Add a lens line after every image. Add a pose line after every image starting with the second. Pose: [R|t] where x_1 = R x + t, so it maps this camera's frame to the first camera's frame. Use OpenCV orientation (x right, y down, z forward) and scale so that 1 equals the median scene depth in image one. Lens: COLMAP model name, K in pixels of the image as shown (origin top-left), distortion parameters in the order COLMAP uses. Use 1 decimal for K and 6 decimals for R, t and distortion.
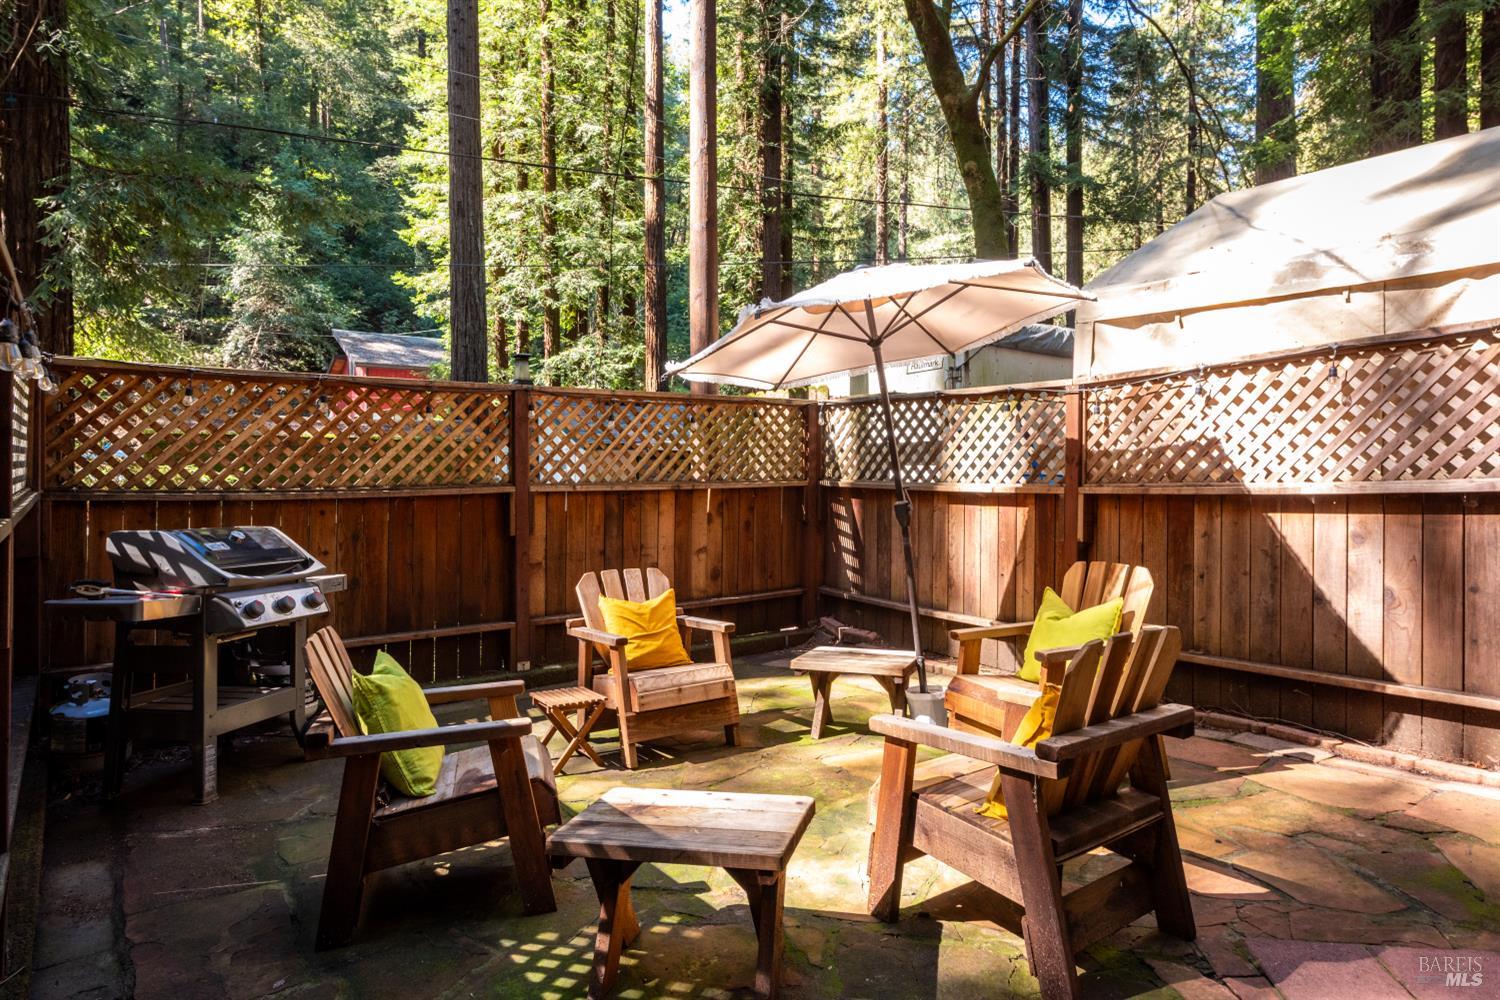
lens RADIAL K [[879.7, 0, 750.0], [0, 879.7, 500.0], [0, 0, 1]] dist [-0.001577, -0.001095]
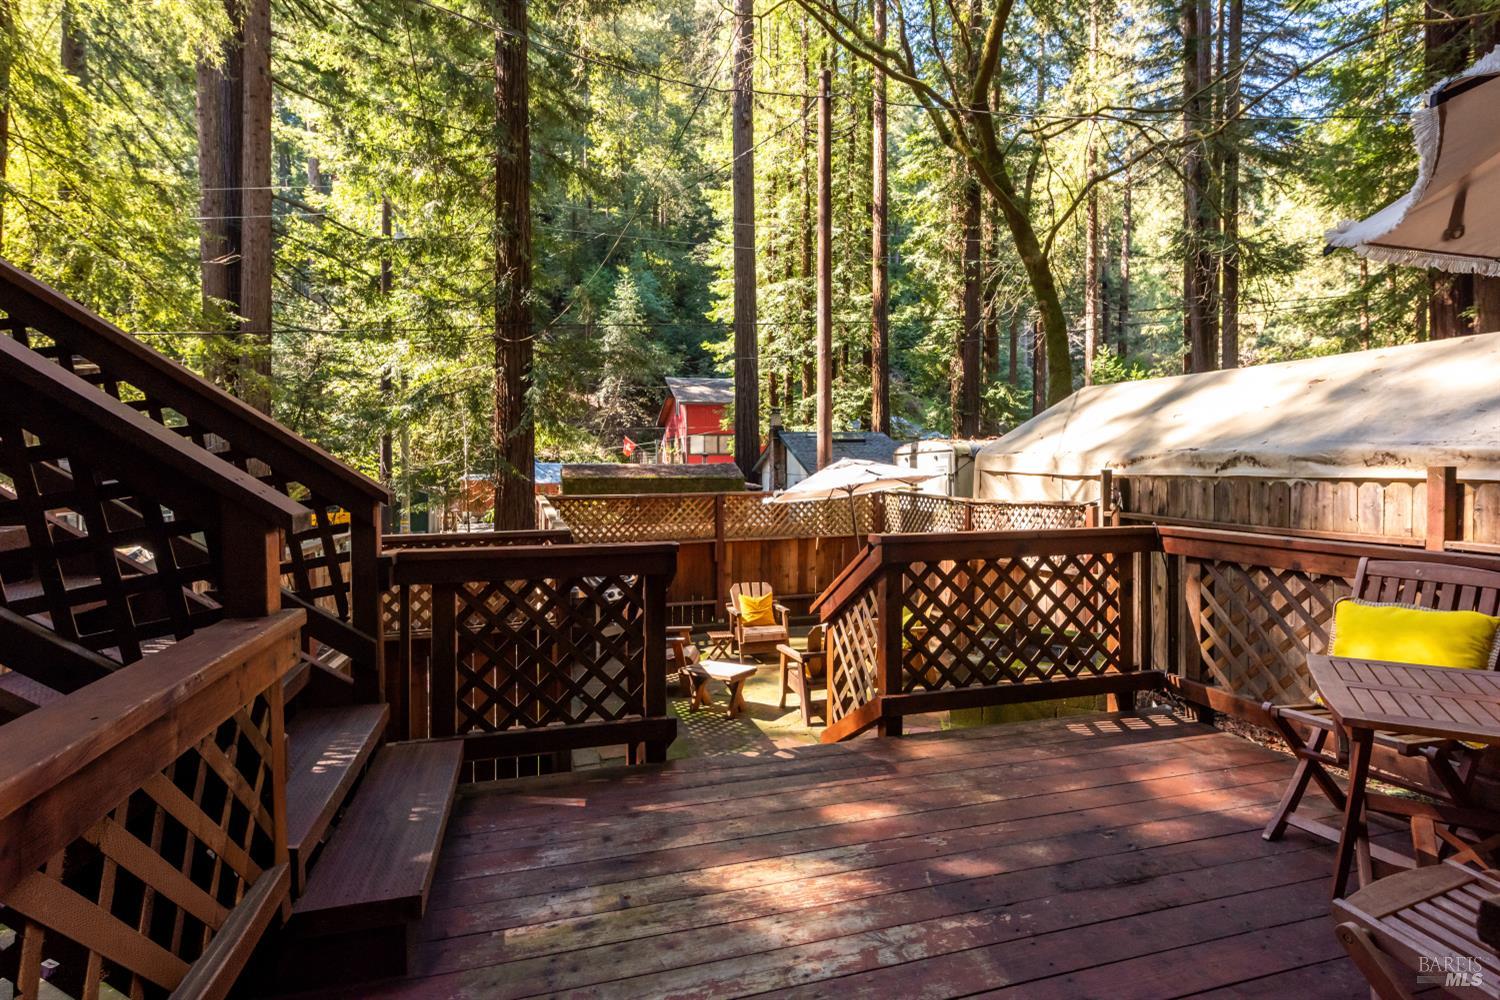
lens RADIAL K [[764.7, 0, 750.0], [0, 764.7, 500.0], [0, 0, 1]] dist [0.000825, 0.000017]
pose [[0.941258, 0.017147, -0.337252, 0.099608], [-0.006979, 0.999484, 0.031338, -0.038115], [0.337615, -0.027144, 0.940893, -0.168549]]
